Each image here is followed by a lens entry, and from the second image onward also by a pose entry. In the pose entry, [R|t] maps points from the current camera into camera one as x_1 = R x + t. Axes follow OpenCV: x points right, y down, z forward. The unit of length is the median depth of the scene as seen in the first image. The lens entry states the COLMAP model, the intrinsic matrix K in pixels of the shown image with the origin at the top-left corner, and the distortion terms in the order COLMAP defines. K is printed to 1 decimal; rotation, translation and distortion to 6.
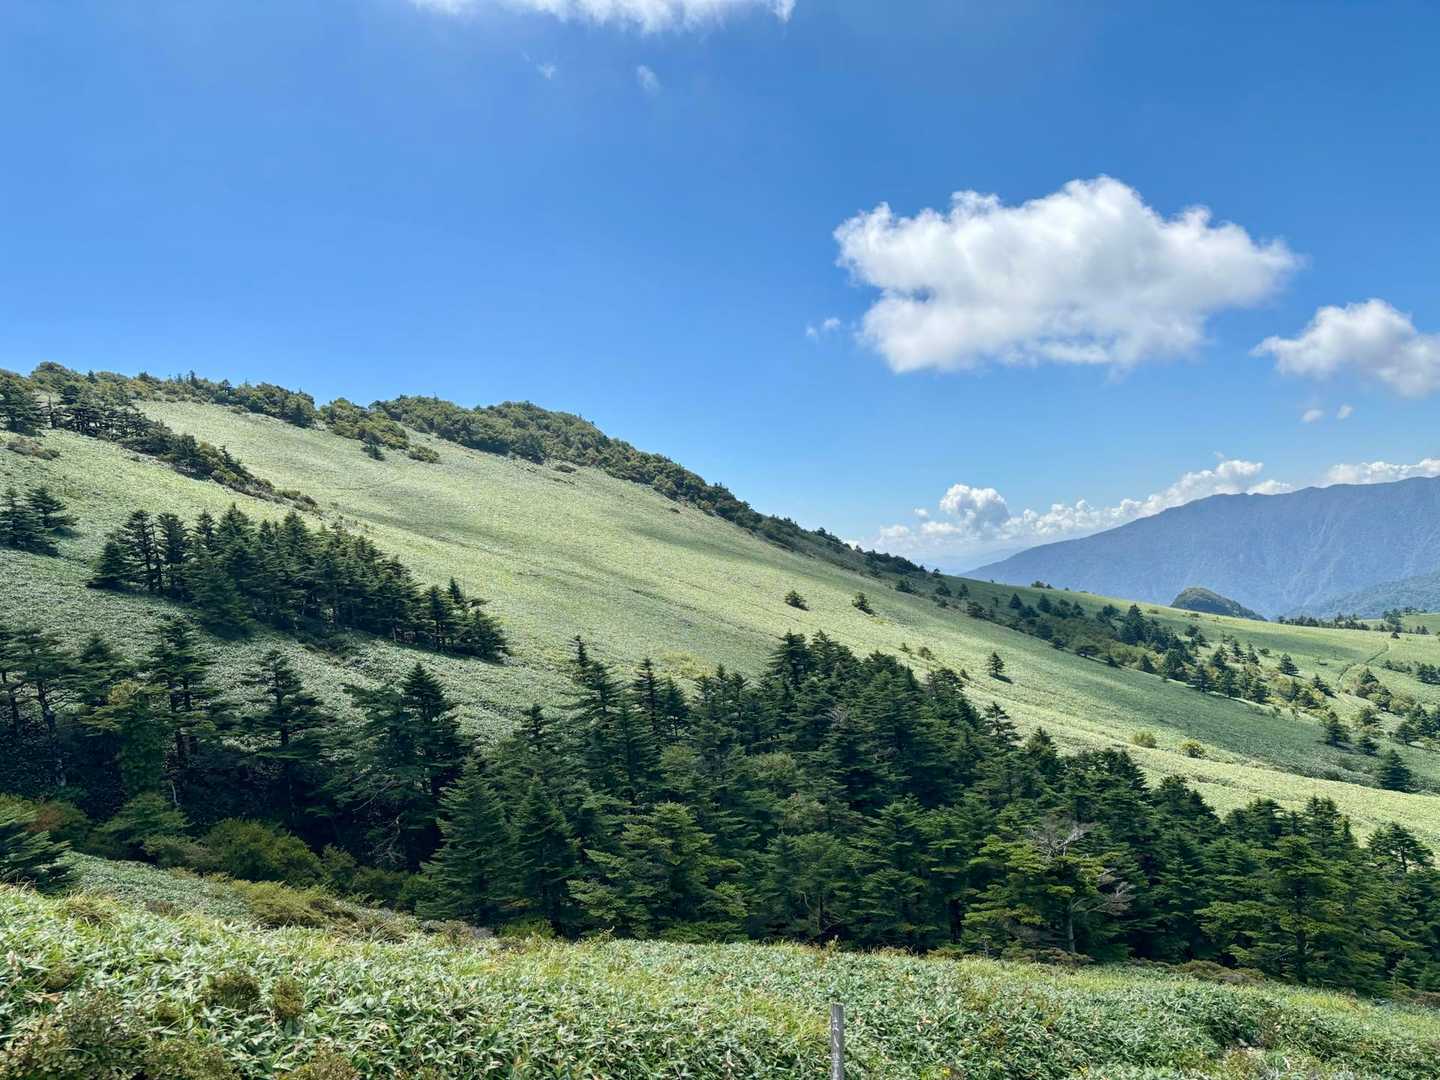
lens RADIAL K [[1222.5, 0, 720.0], [0, 1222.5, 540.0], [0, 0, 1]] dist [0.048920, -0.005058]
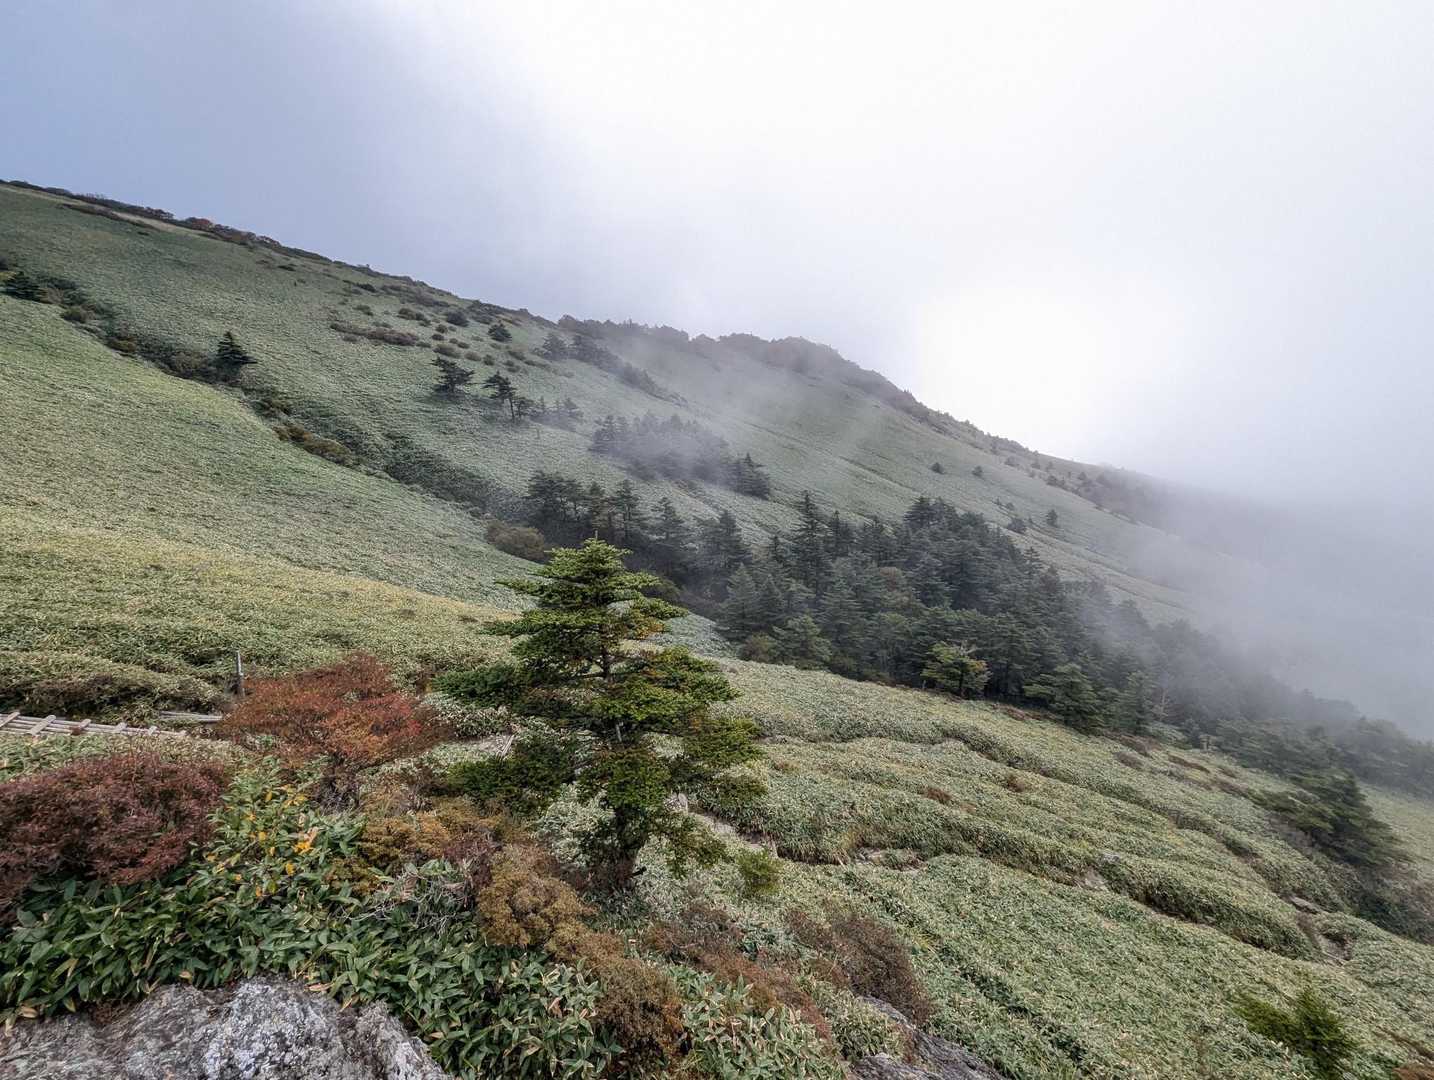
lens RADIAL K [[1217.4, 0, 717.0], [0, 1217.4, 540.0], [0, 0, 1]] dist [0.048920, -0.005058]
pose [[0.958008, 0.166845, -0.233205, 0.242176], [-0.082489, 0.939267, 0.333125, -0.544042], [0.274622, -0.299900, 0.913588, -0.959100]]
